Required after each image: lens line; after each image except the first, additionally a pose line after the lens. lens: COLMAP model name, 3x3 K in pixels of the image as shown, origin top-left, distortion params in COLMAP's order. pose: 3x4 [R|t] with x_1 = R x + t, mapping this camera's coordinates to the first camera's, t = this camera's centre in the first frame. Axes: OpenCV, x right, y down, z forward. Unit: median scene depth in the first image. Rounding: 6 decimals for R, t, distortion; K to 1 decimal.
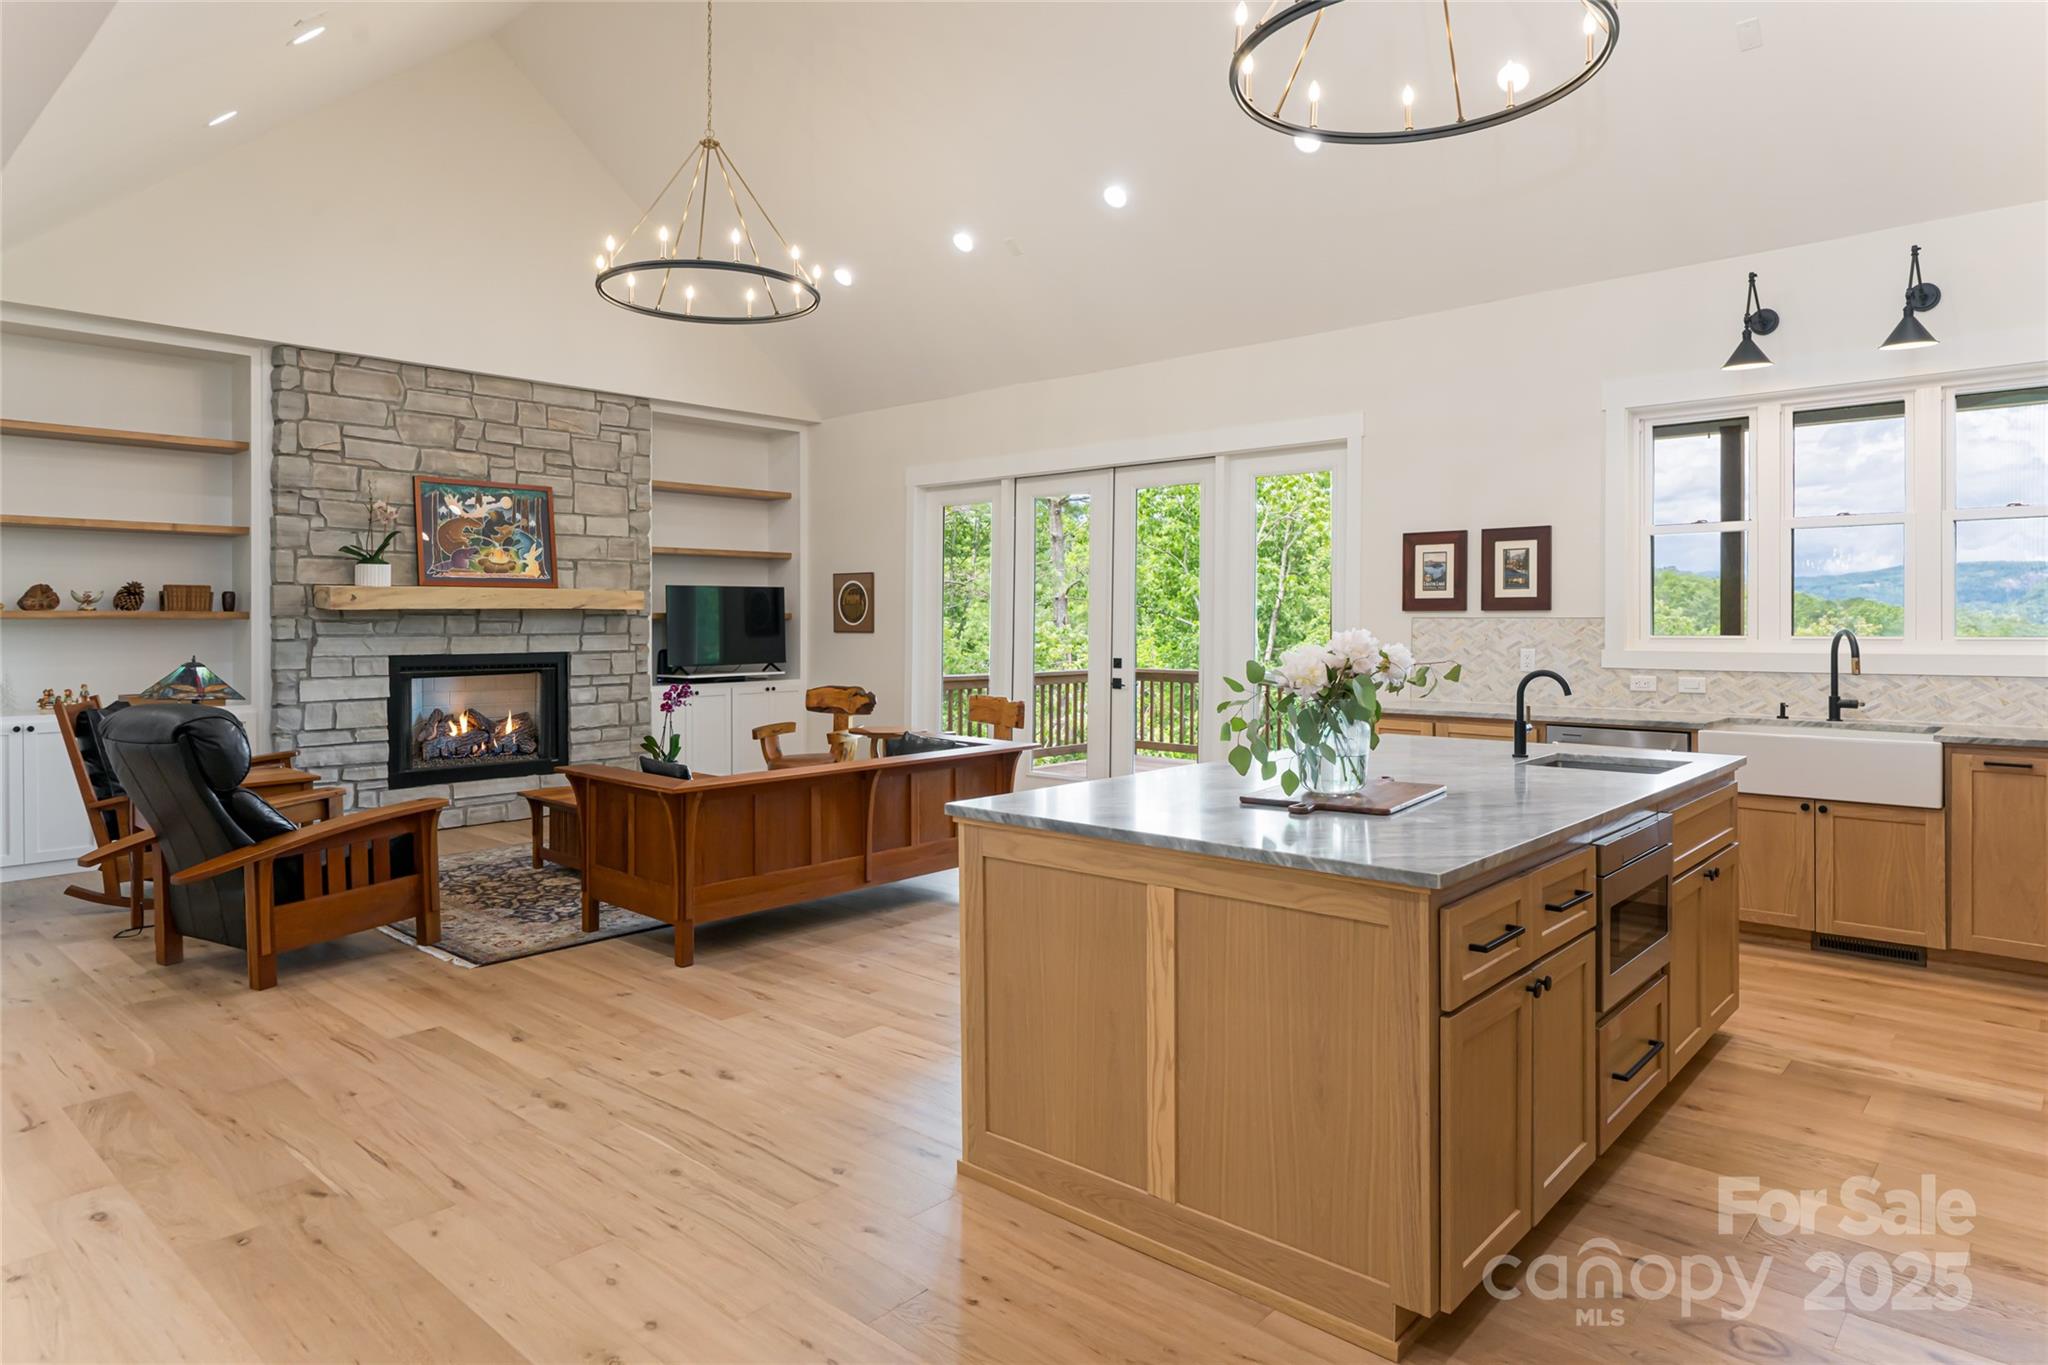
lens RADIAL K [[1206.6, 0, 1035.3], [0, 1206.6, 622.6], [0, 0, 1]] dist [-0.001983, 0.002363]
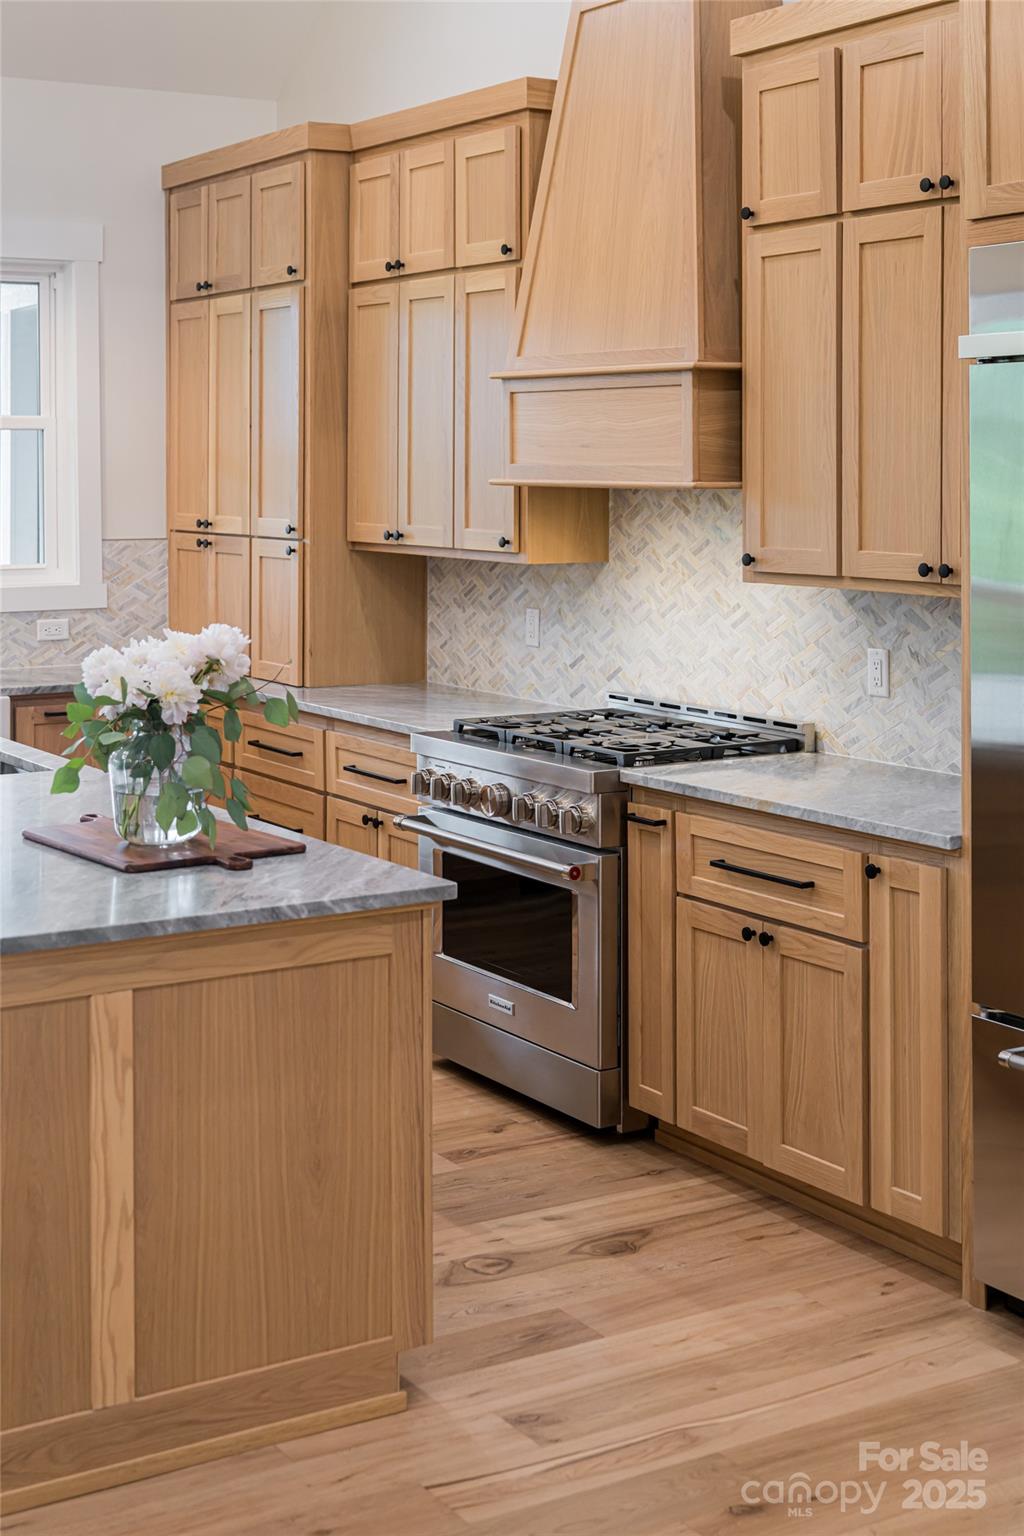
lens RADIAL K [[2160.5, 0, 502.1], [0, 2160.5, 472.0], [0, 0, 1]] dist [0.002696, 0.000000]
pose [[0.286279, -0.000651, 0.958146, -0.402782], [0.002539, 0.999997, -0.000079, -0.038426], [-0.958143, 0.002455, 0.286280, 0.135134]]
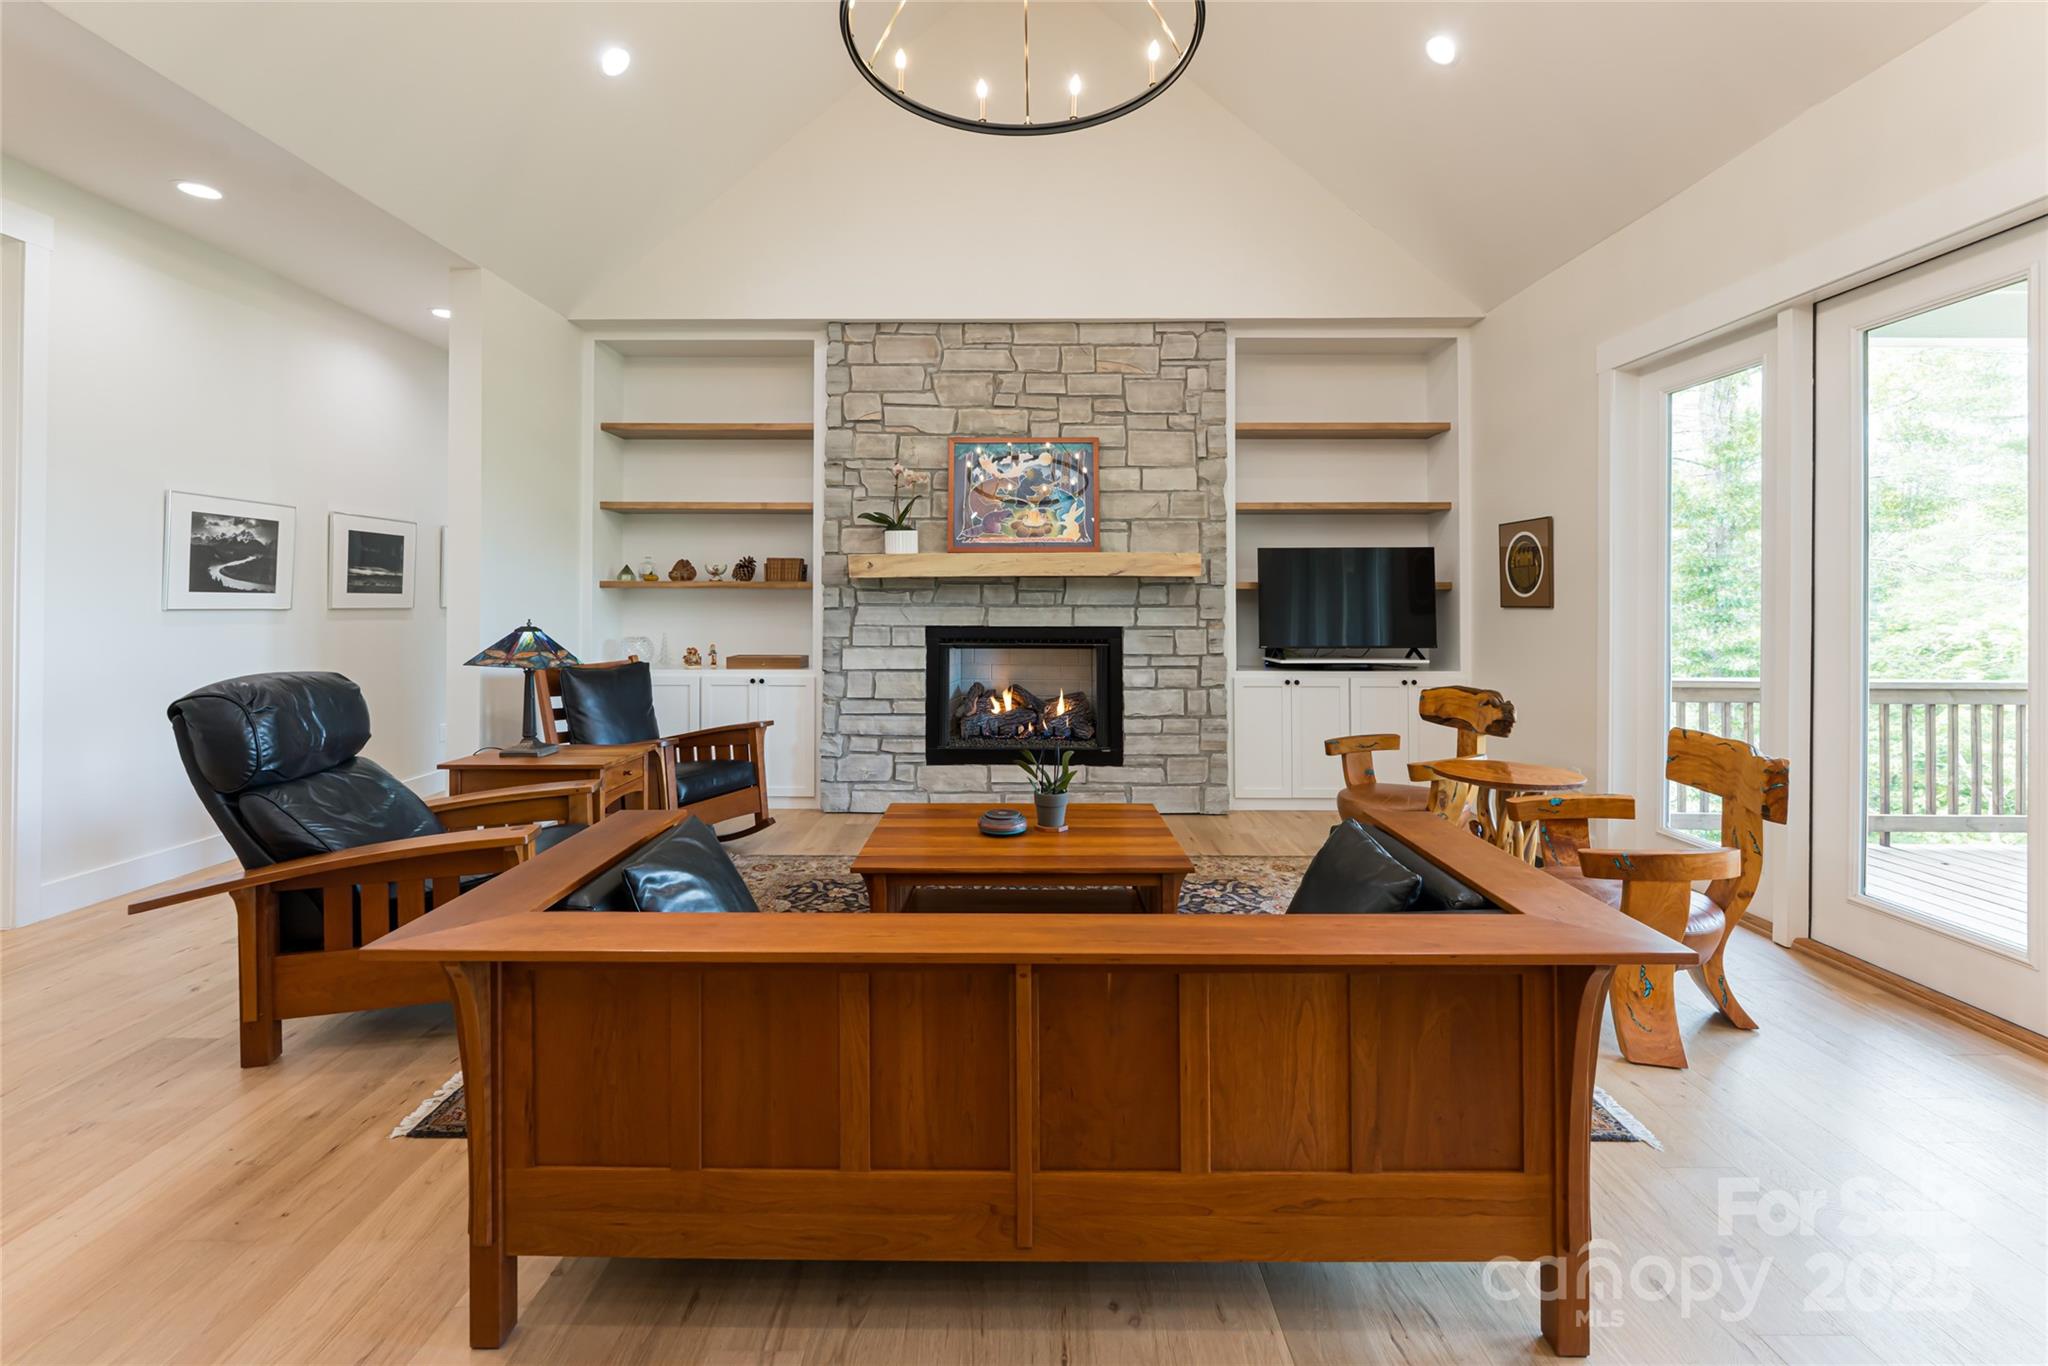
lens RADIAL K [[898.3, 0, 1009.8], [0, 898.3, 589.9], [0, 0, 1]] dist [-0.000071, -0.000225]
pose [[0.657253, -0.009104, -0.753615, 0.054422], [-0.004900, 0.999854, -0.016352, 0.010483], [0.753654, 0.014440, 0.657113, 0.606946]]
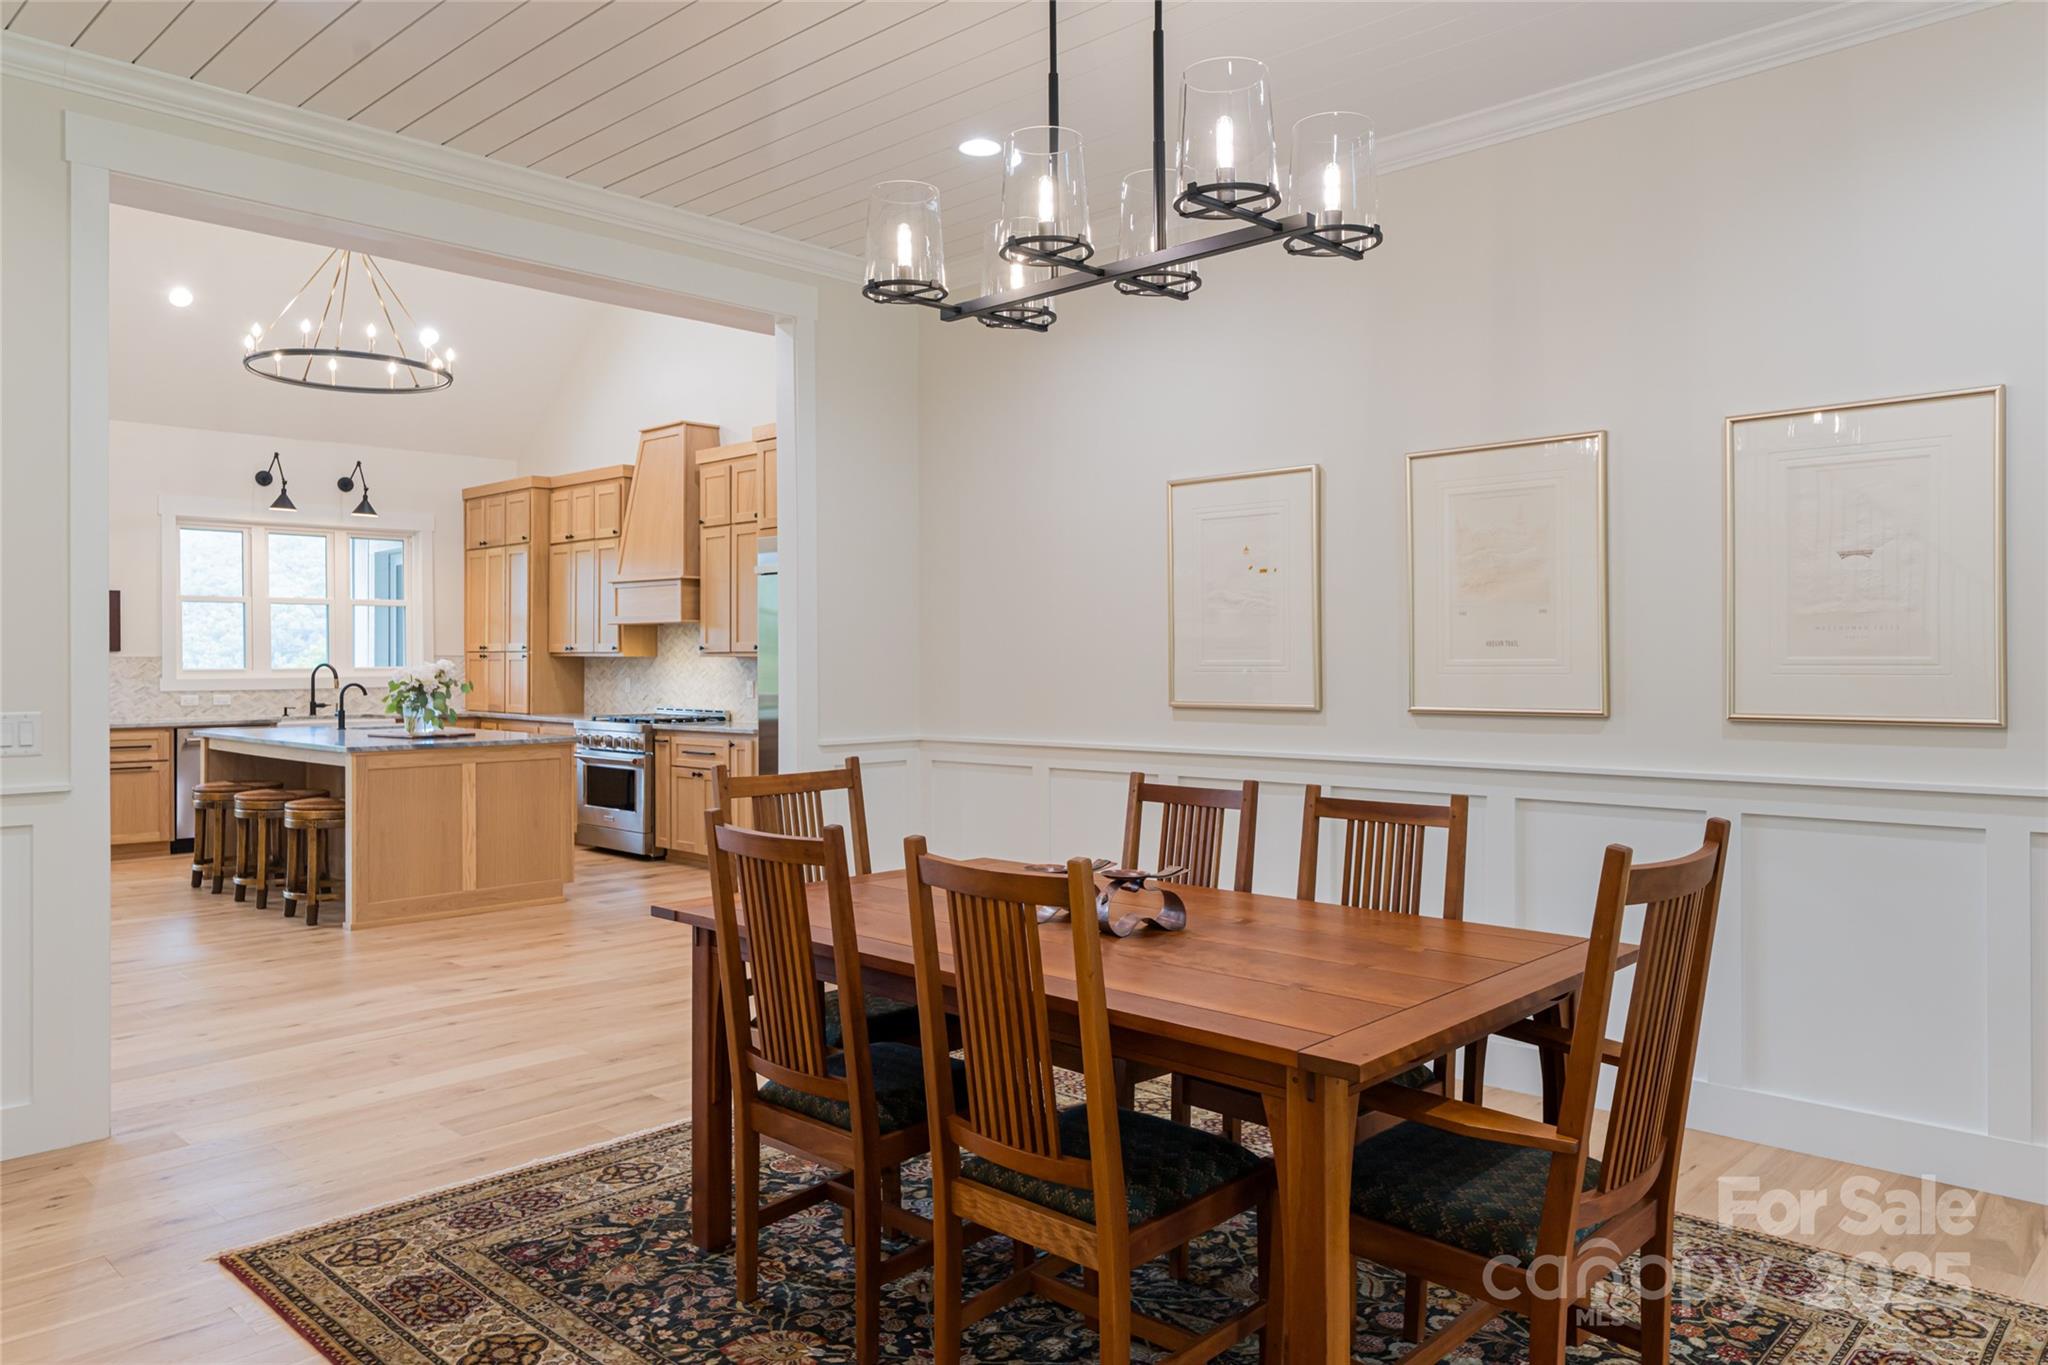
lens RADIAL K [[1378.8, 0, 1029.5], [0, 1378.8, 654.0], [0, 0, 1]] dist [-0.005235, -0.001566]
pose [[0.031466, 0.006268, 0.999485, -0.953232], [0.005261, 0.999965, -0.006436, 0.007059], [-0.999491, 0.005461, 0.031432, -0.081927]]
